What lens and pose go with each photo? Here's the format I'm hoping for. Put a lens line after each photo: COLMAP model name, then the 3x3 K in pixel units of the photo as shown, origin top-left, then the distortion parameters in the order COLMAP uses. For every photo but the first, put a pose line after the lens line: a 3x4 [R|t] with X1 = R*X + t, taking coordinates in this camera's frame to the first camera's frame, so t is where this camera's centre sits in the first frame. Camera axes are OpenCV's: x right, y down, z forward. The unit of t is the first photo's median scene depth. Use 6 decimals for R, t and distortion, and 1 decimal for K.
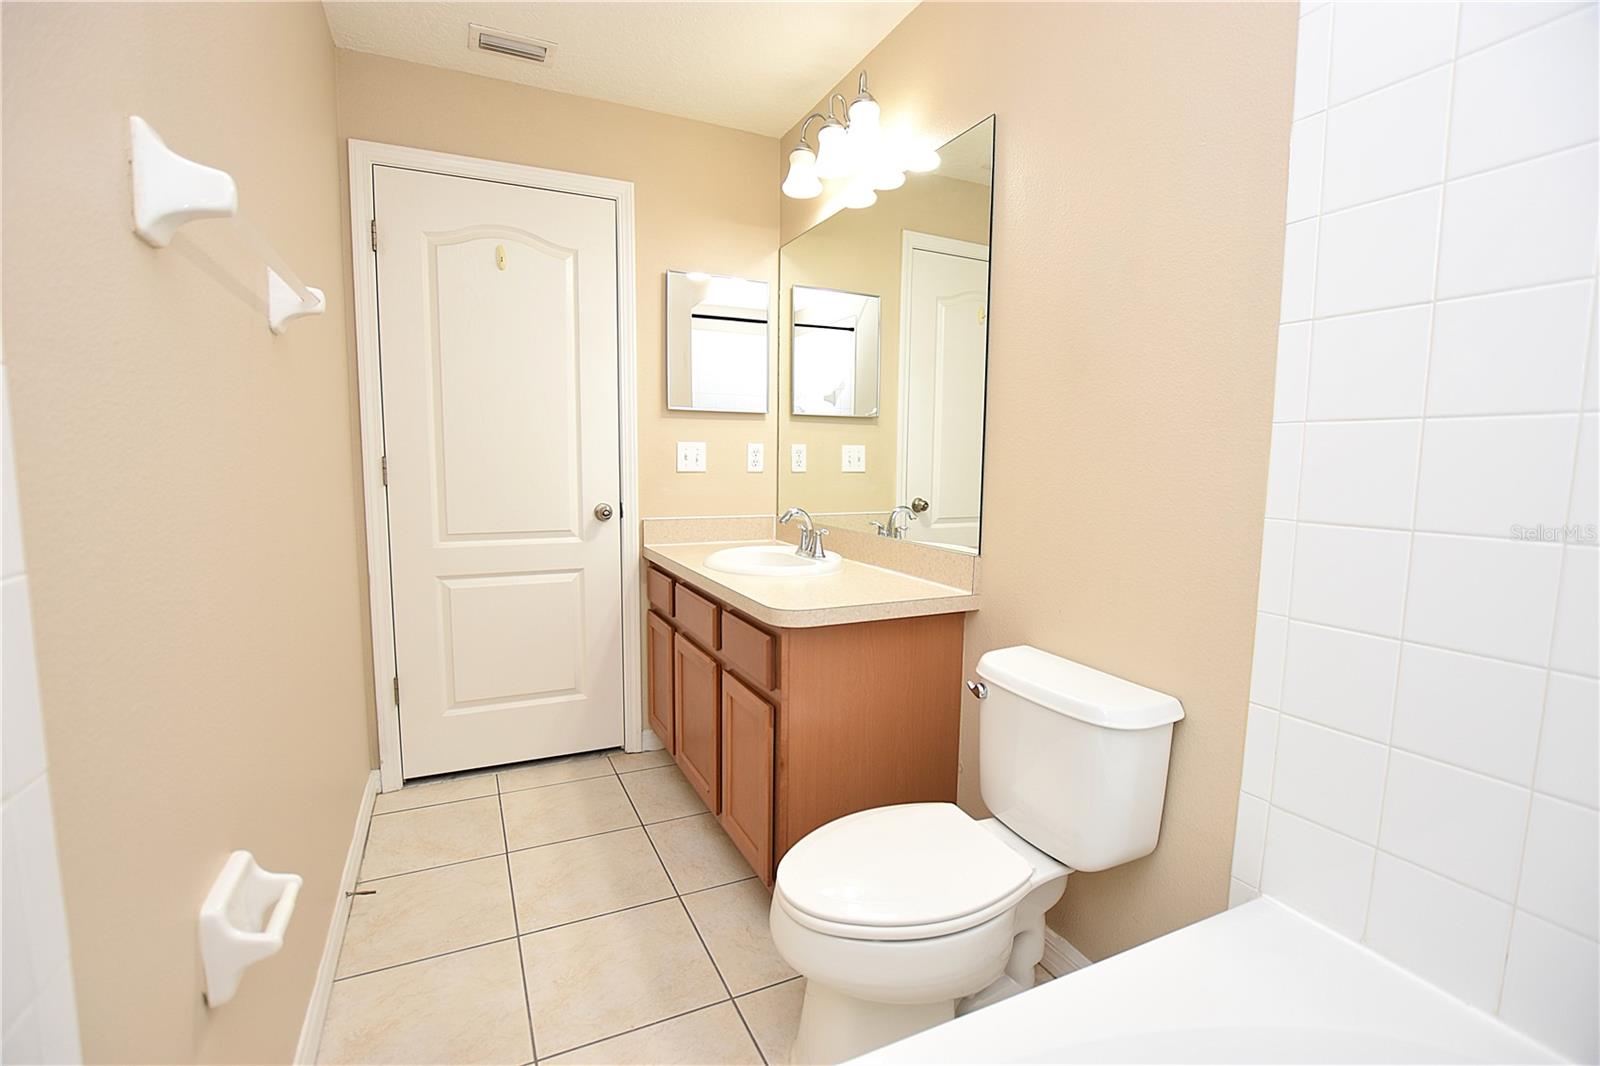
lens RADIAL K [[715.5, 0, 804.7], [0, 715.5, 531.2], [0, 0, 1]] dist [-0.024241, 0.003261]
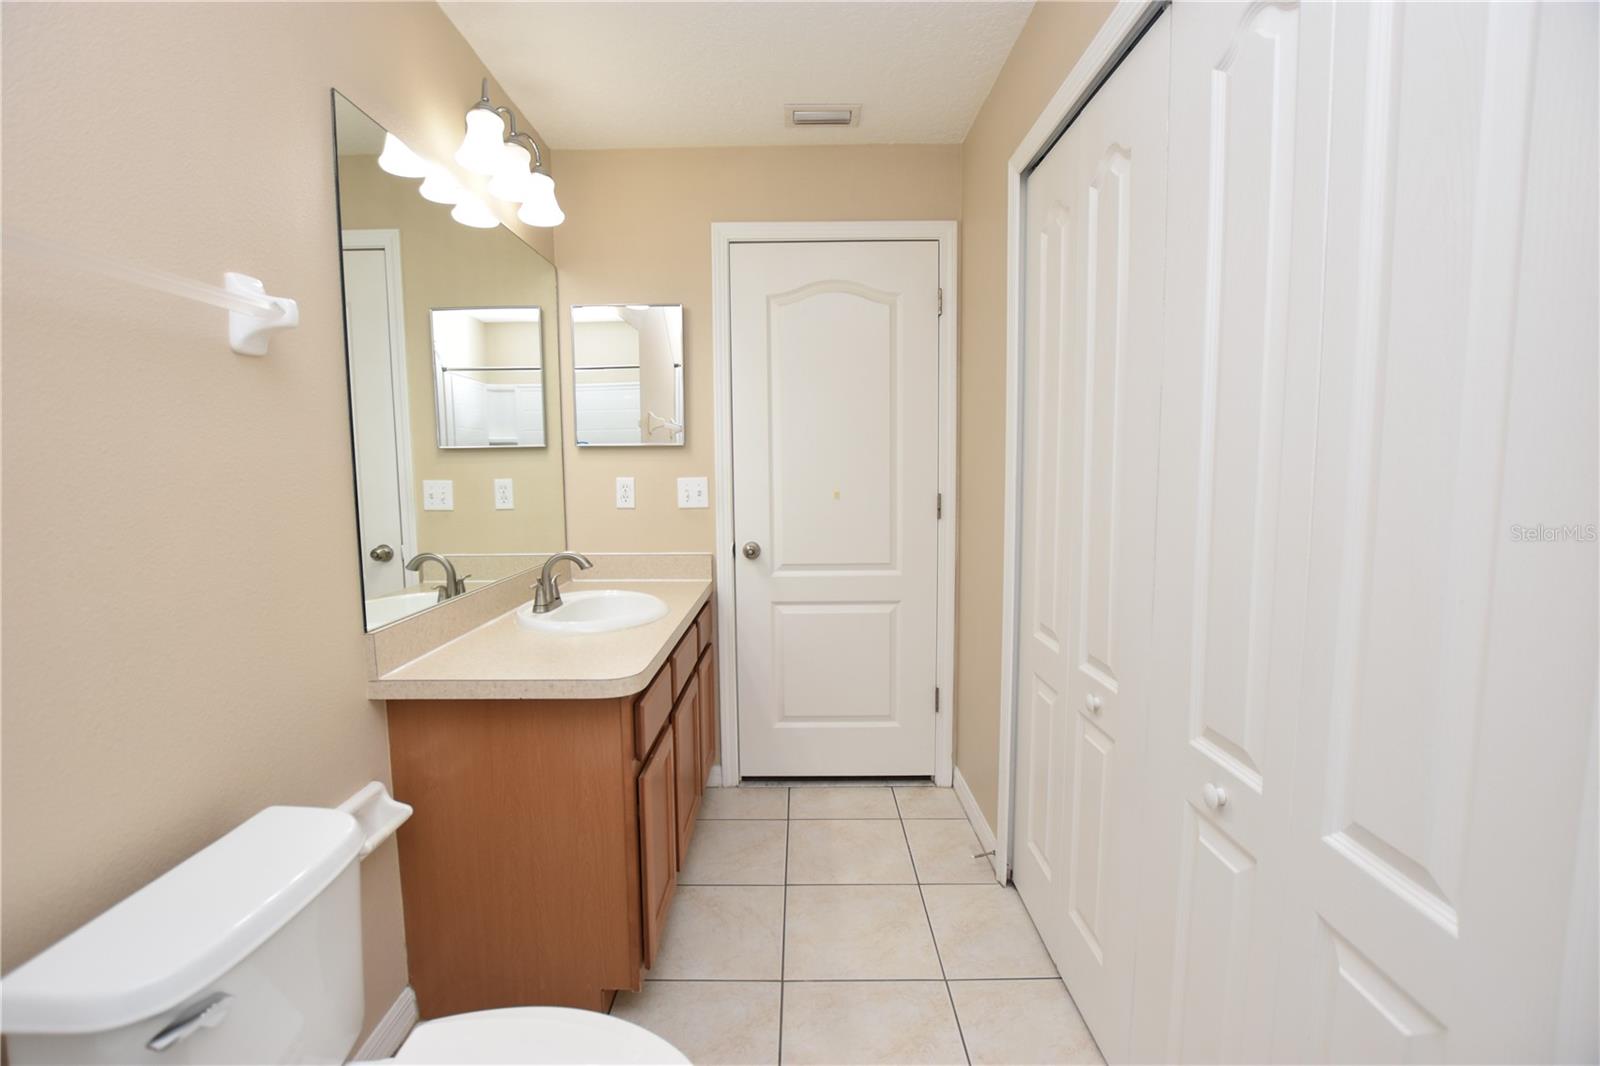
lens RADIAL K [[715.5, 0, 796.4], [0, 715.5, 536.9], [0, 0, 1]] dist [-0.024241, 0.003261]
pose [[0.895585, 0.011712, -0.444737, 0.572480], [-0.028085, 0.999148, -0.030243, -0.025184], [0.444004, 0.039576, 0.895150, 0.282031]]
